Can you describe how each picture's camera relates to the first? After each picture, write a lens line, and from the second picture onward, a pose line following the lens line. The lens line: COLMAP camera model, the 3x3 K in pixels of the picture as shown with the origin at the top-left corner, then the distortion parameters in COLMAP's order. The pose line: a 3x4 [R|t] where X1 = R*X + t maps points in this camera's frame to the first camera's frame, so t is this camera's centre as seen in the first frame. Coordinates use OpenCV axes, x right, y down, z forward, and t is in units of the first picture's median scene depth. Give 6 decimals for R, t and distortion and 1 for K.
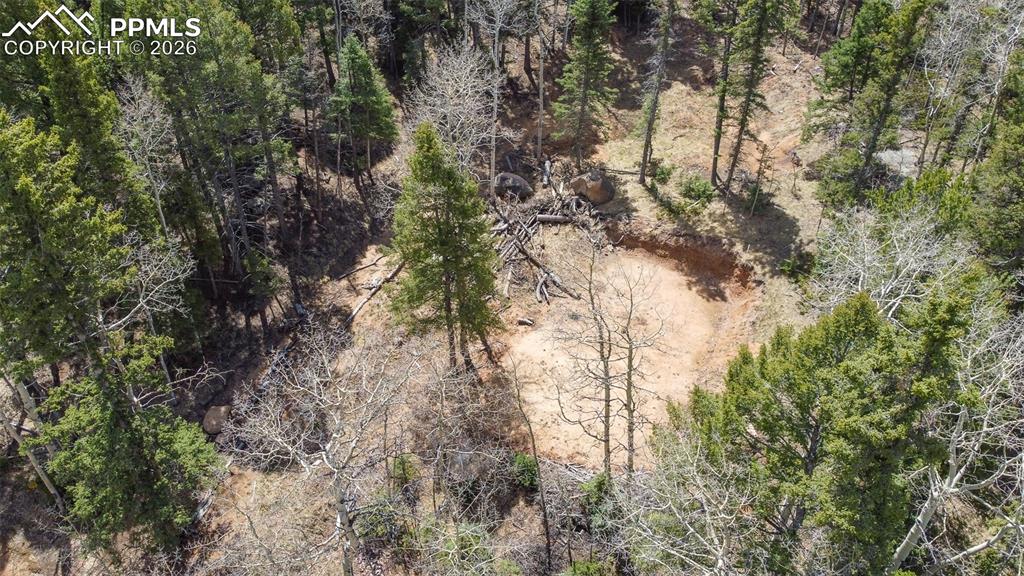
lens RADIAL K [[771.8, 0, 512.0], [0, 771.8, 288.0], [0, 0, 1]] dist [-0.006256, 0.002552]
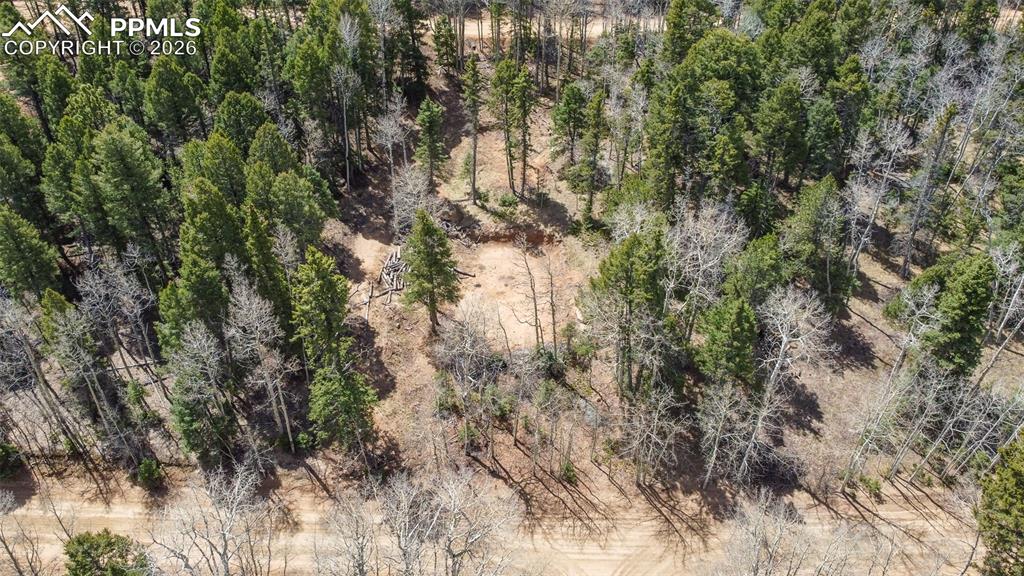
lens RADIAL K [[771.8, 0, 512.0], [0, 771.8, 288.0], [0, 0, 1]] dist [-0.006256, 0.002552]
pose [[0.894165, -0.285930, 0.344547, -0.436736], [0.282289, 0.957332, 0.061869, -0.043846], [-0.347536, 0.041940, 0.936728, -0.685242]]
